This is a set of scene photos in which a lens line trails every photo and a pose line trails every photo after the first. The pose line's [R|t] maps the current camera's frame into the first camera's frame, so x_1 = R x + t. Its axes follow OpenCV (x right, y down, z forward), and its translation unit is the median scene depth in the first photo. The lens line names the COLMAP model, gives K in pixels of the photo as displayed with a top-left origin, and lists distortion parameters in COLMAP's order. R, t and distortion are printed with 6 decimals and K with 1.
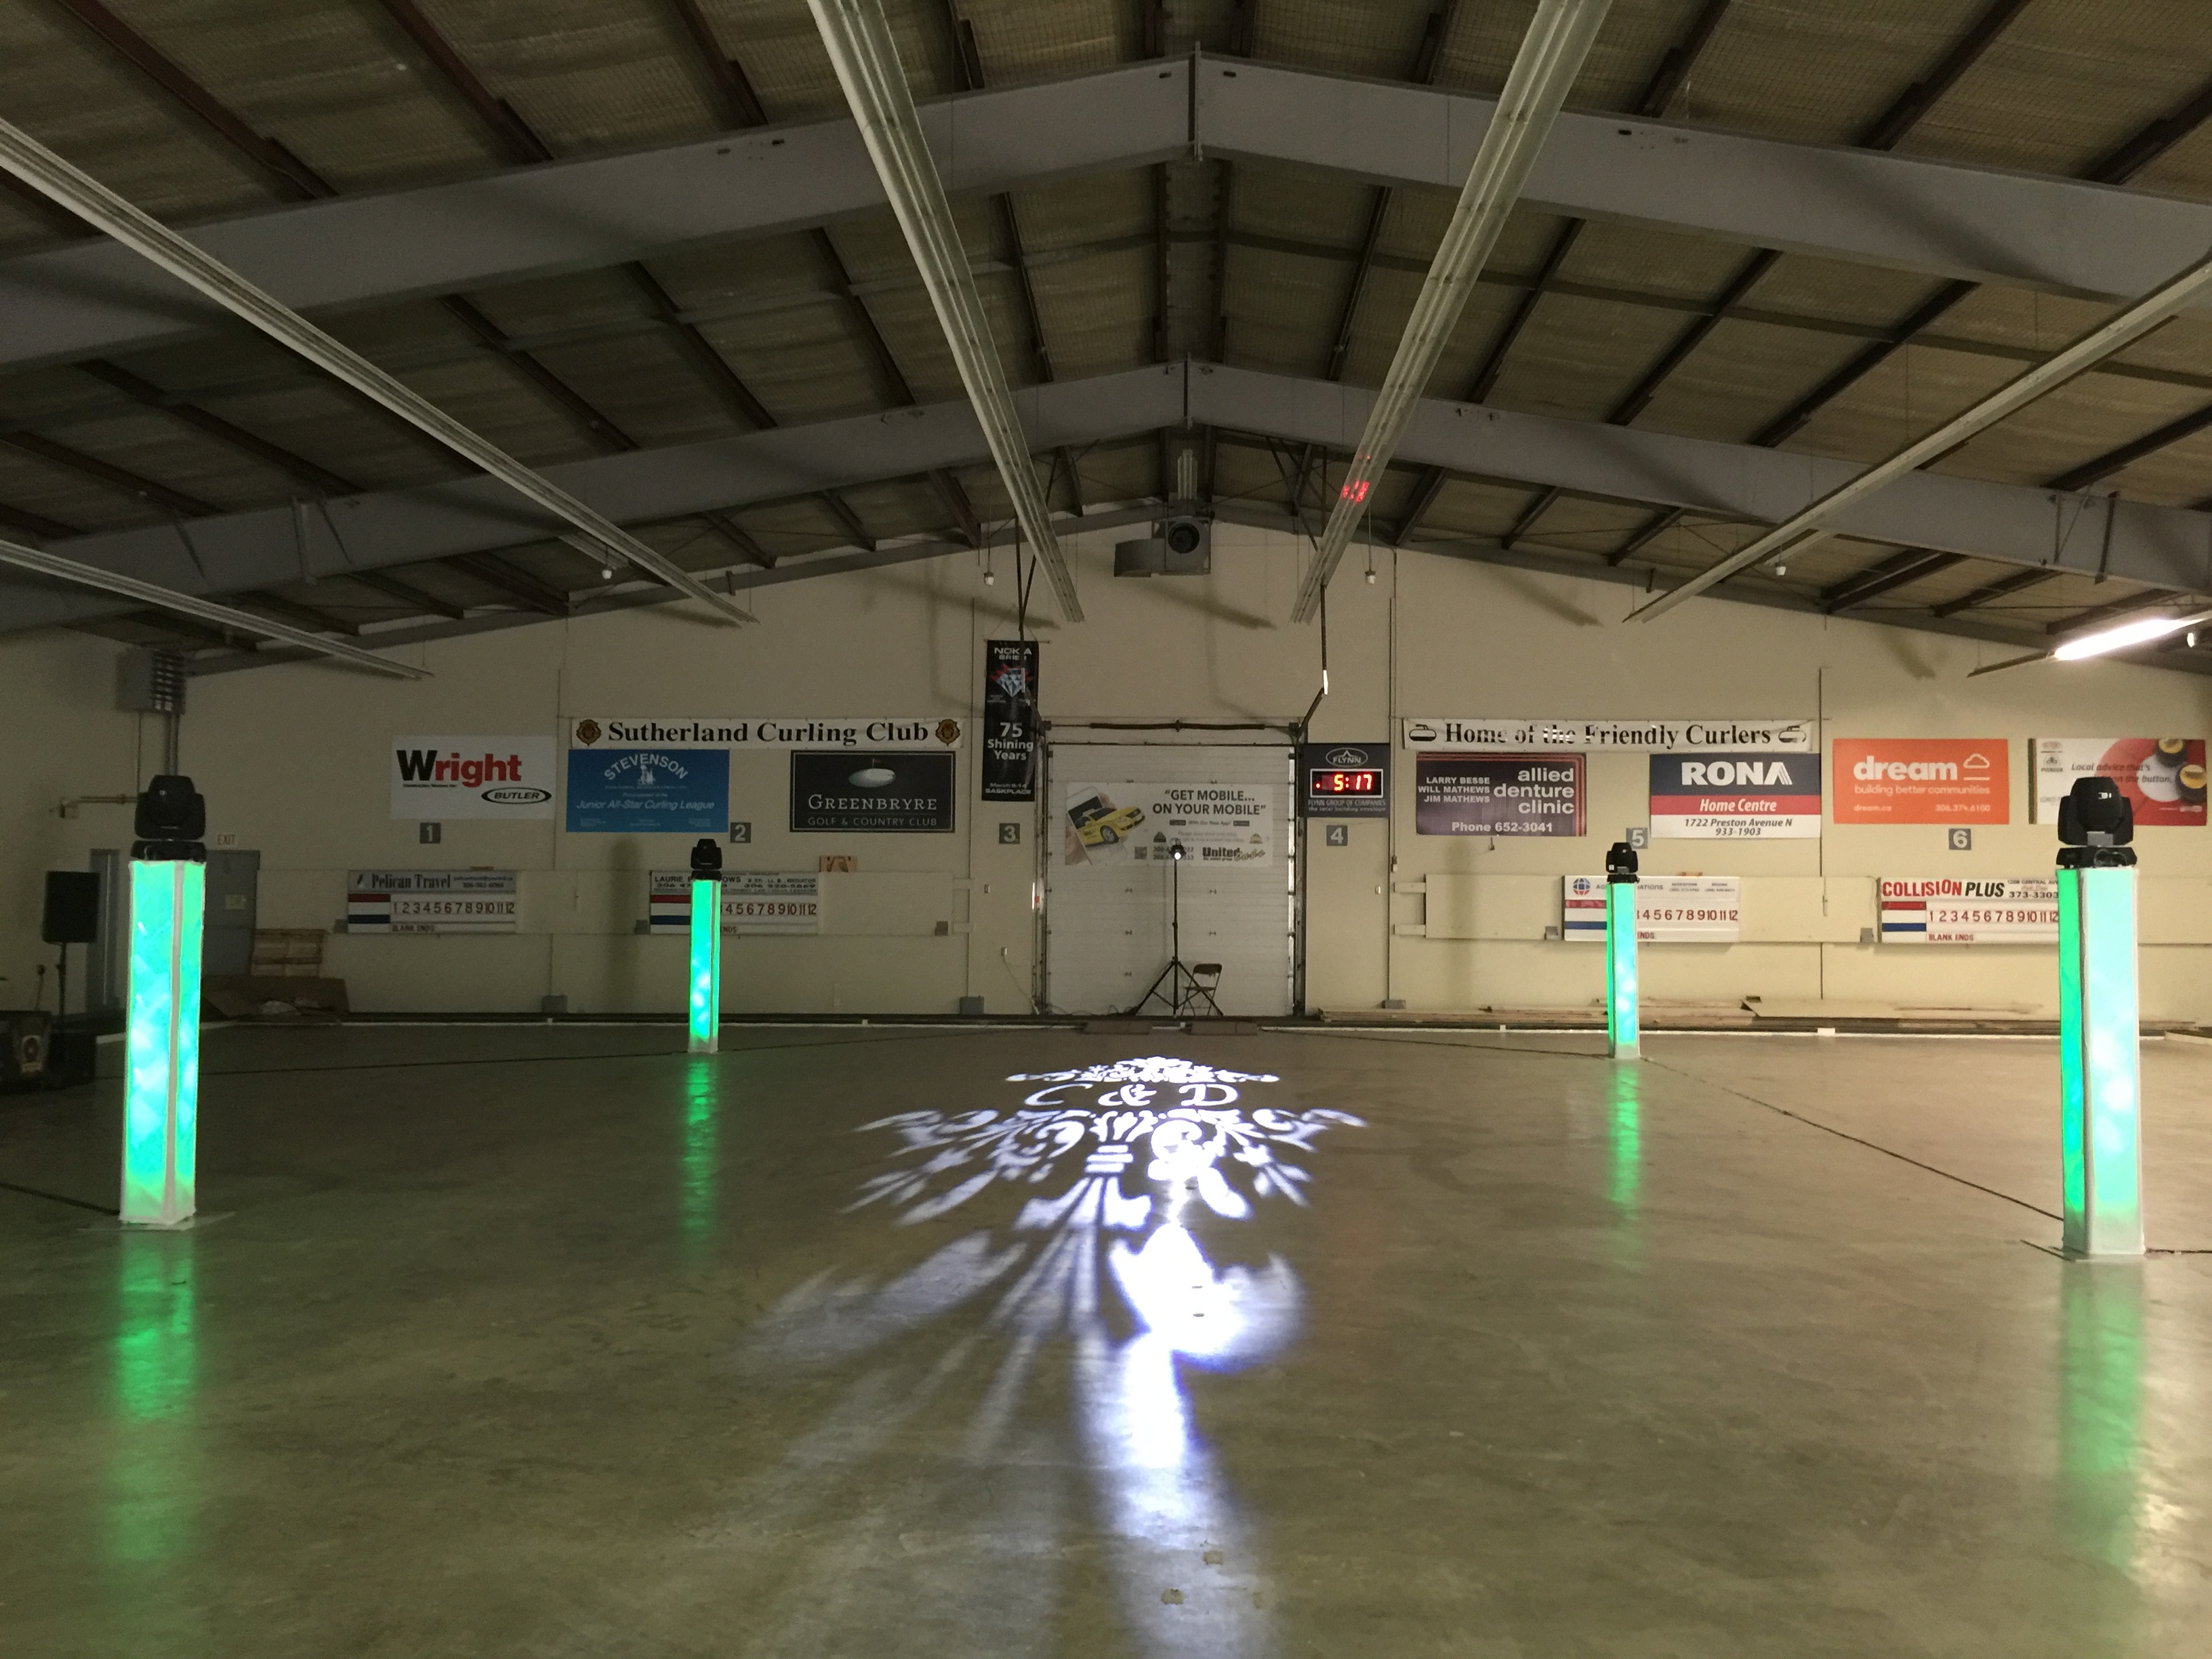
lens RADIAL K [[1887.9, 0, 1108.1], [0, 1887.9, 812.9], [0, 0, 1]] dist [0.085888, -0.119962]
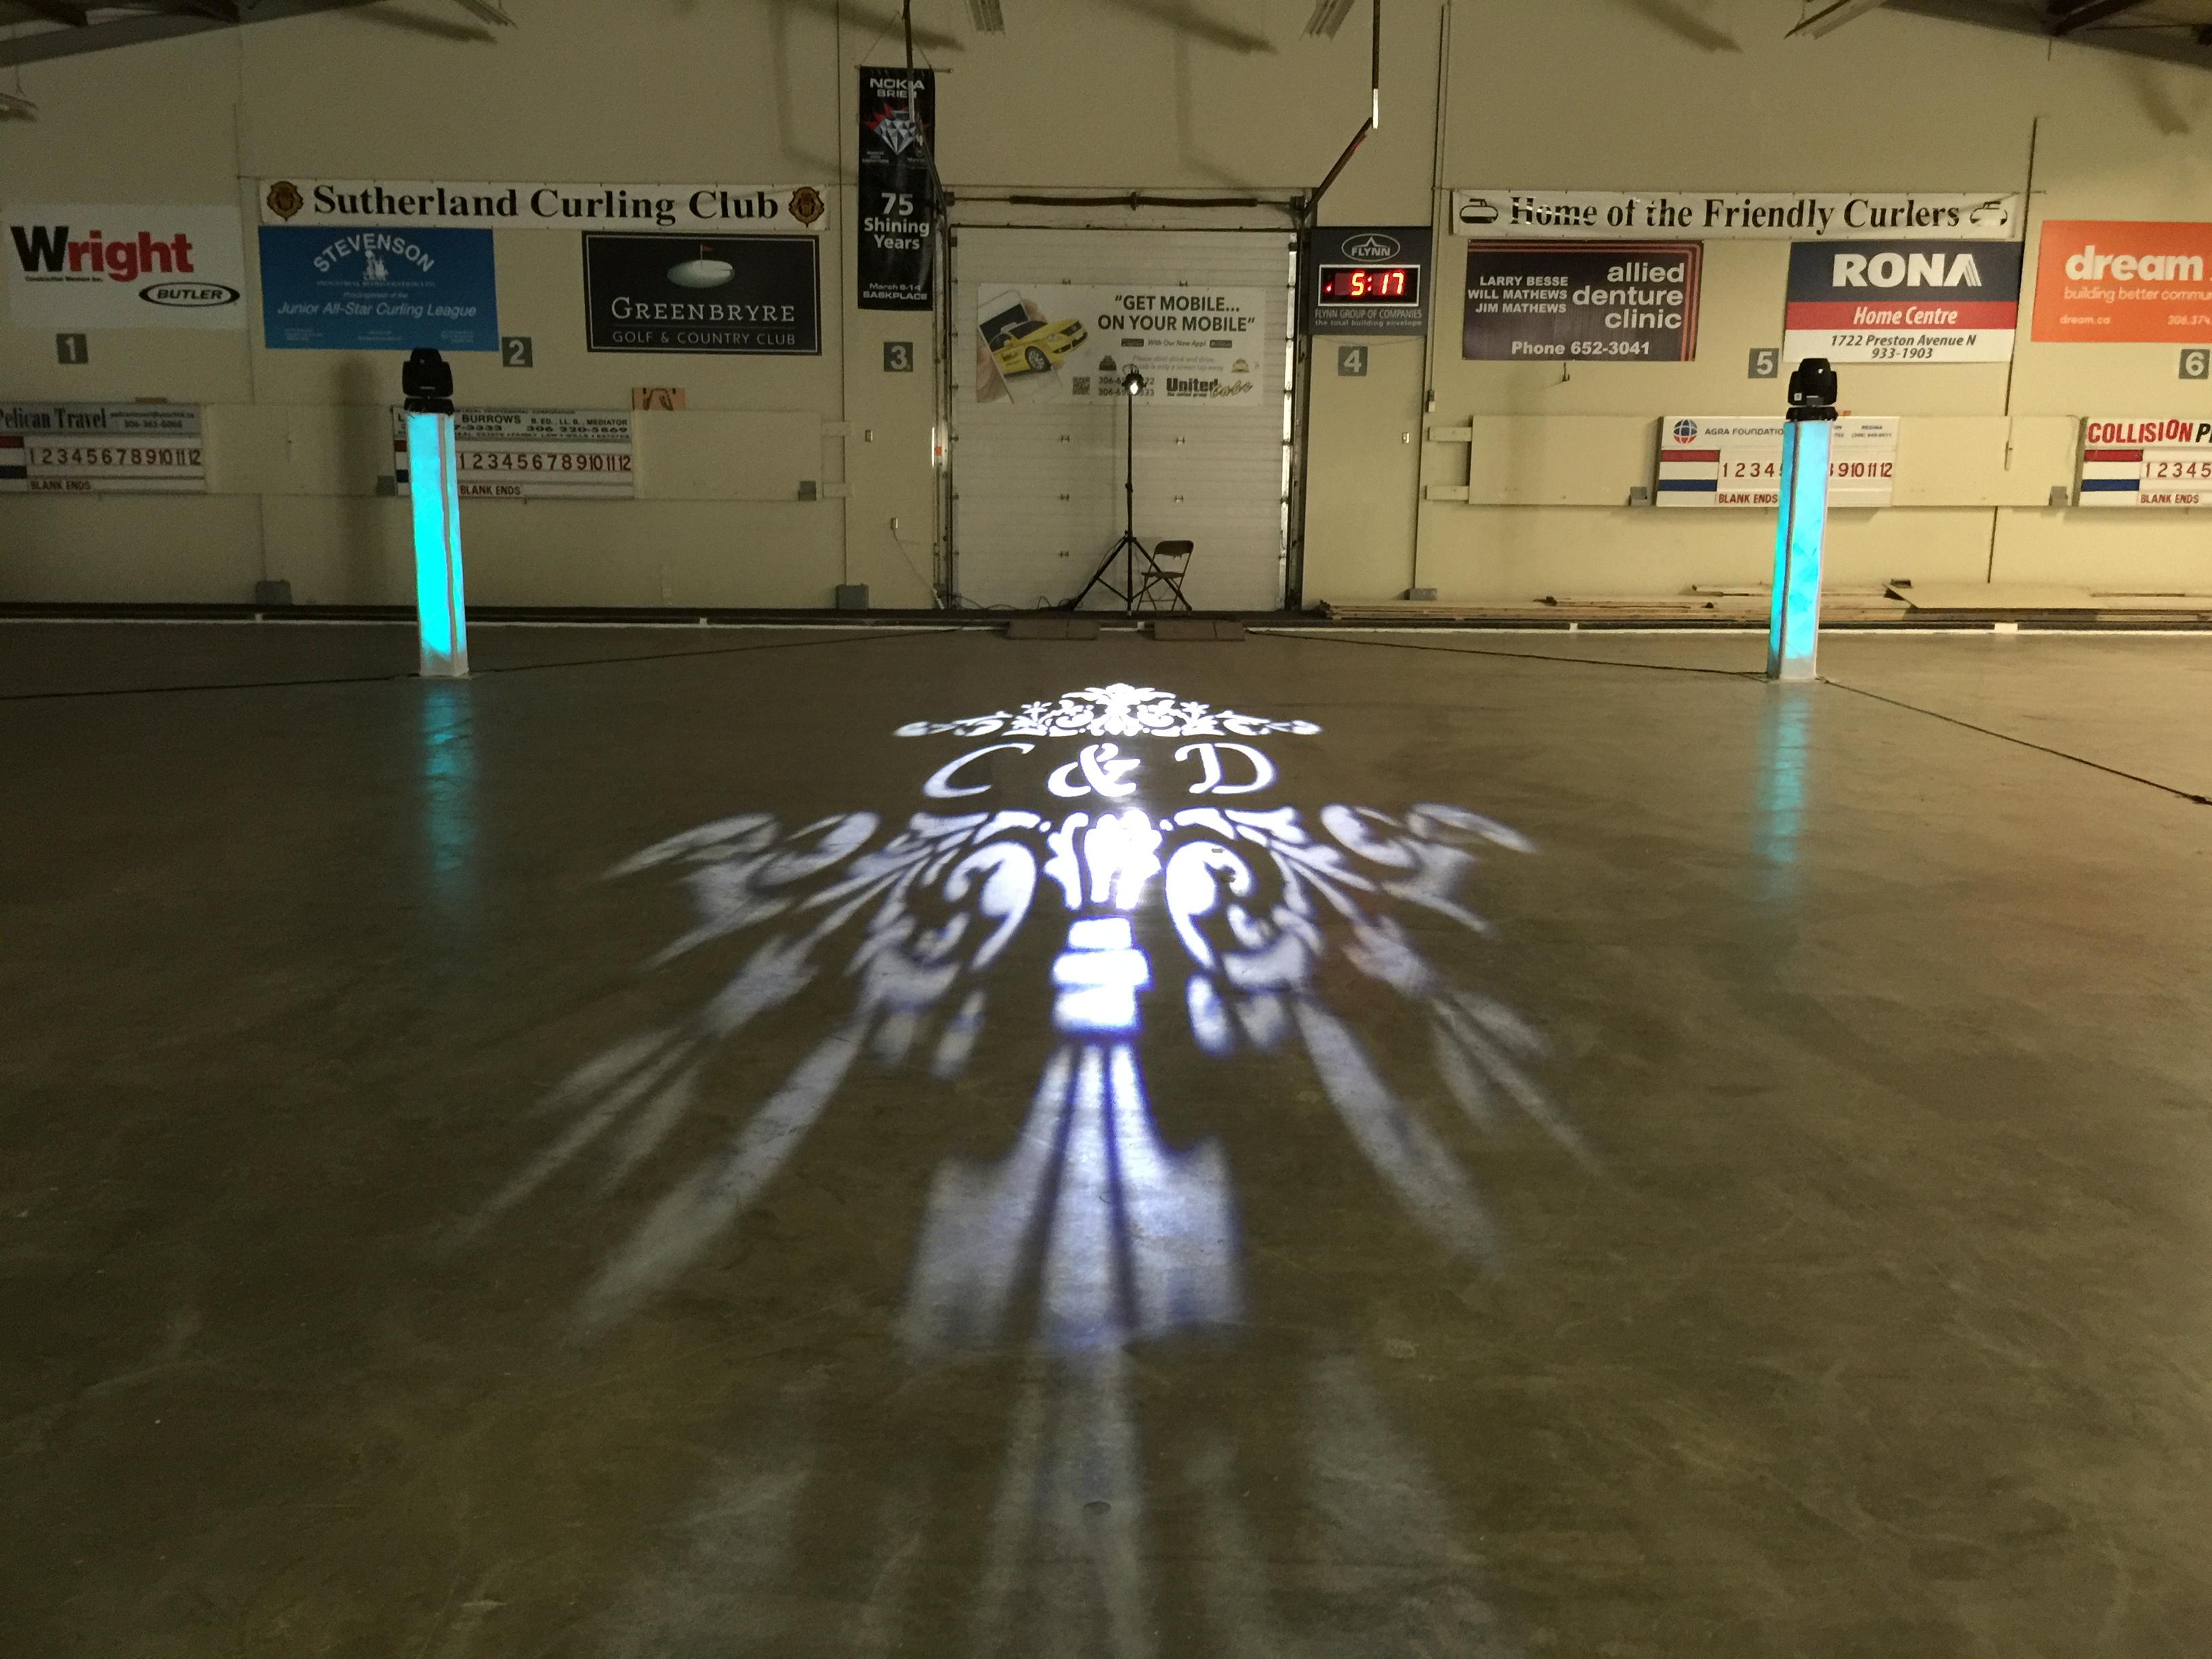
lens RADIAL K [[1887.9, 0, 1095.7], [0, 1887.9, 805.2], [0, 0, 1]] dist [0.085888, -0.119962]
pose [[0.999001, -0.006597, 0.044196, -0.010524], [-0.003466, 0.974627, 0.223810, 0.015592], [-0.044551, -0.223740, 0.973630, 0.262504]]
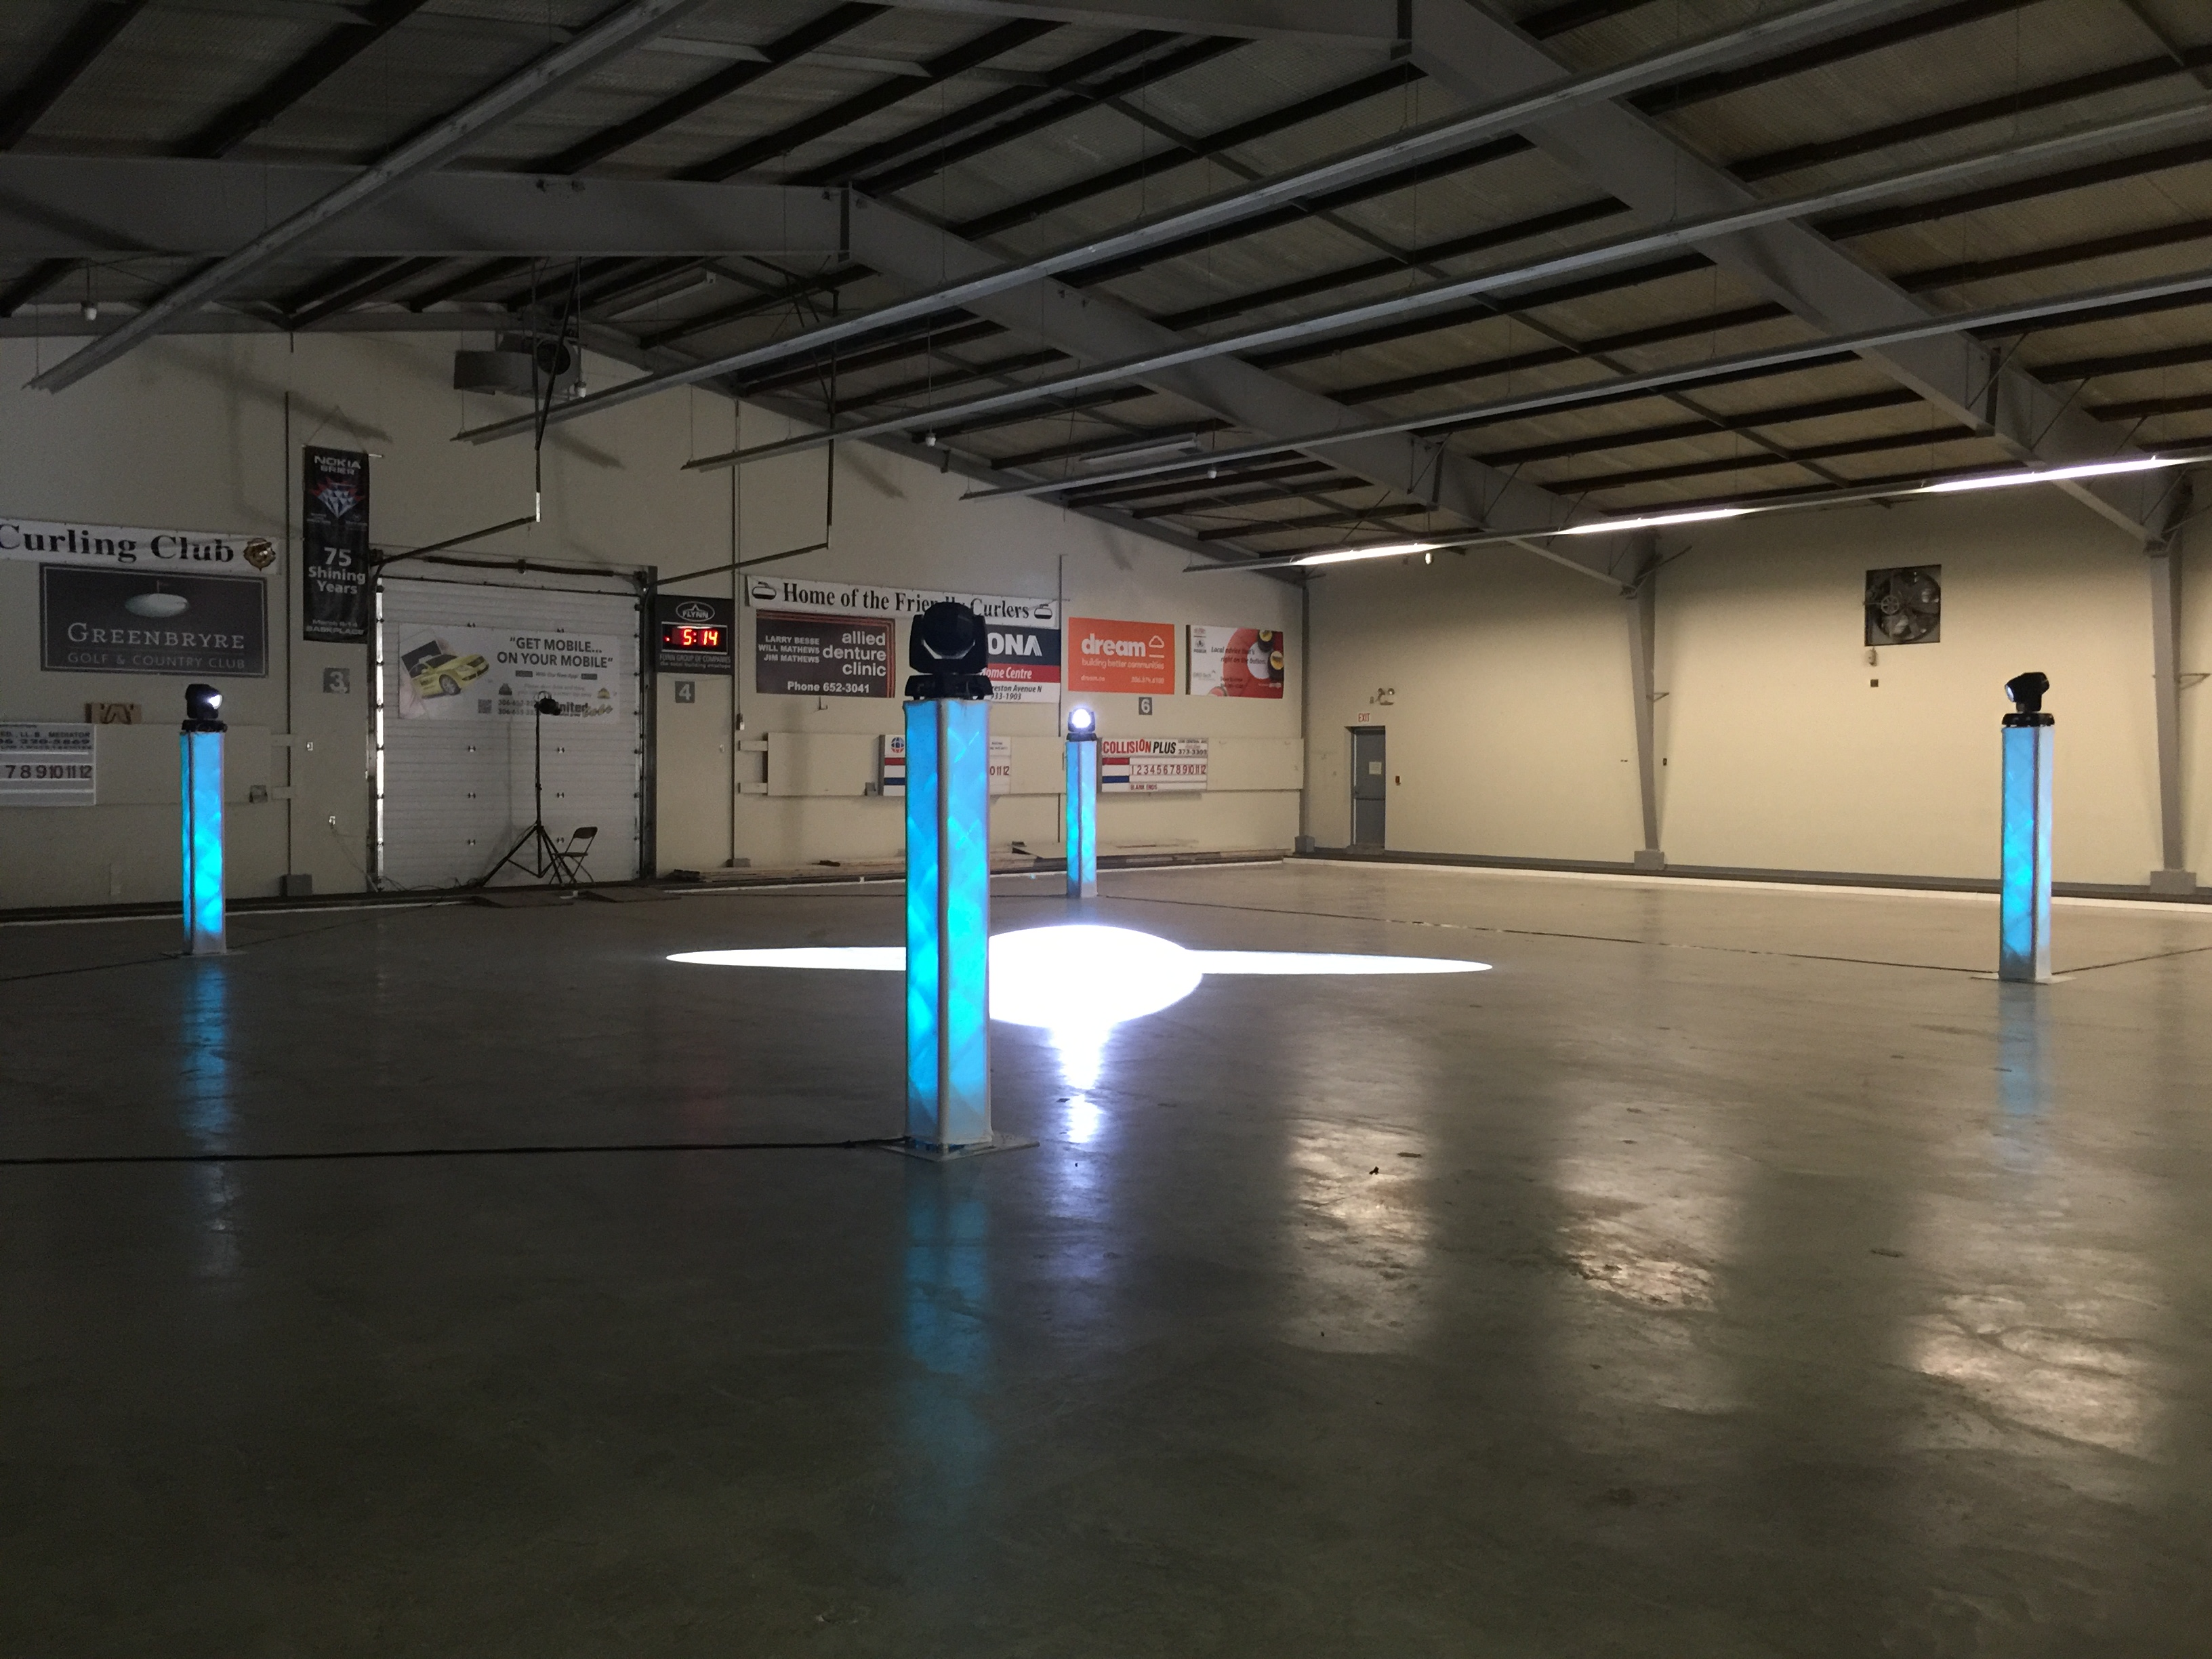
lens RADIAL K [[1887.9, 0, 1092.9], [0, 1887.9, 813.3], [0, 0, 1]] dist [0.085888, -0.119962]
pose [[0.730784, -0.022745, 0.682230, -0.394113], [-0.026479, 0.997748, 0.061628, 0.008694], [-0.682095, -0.063102, 0.728536, 0.148024]]
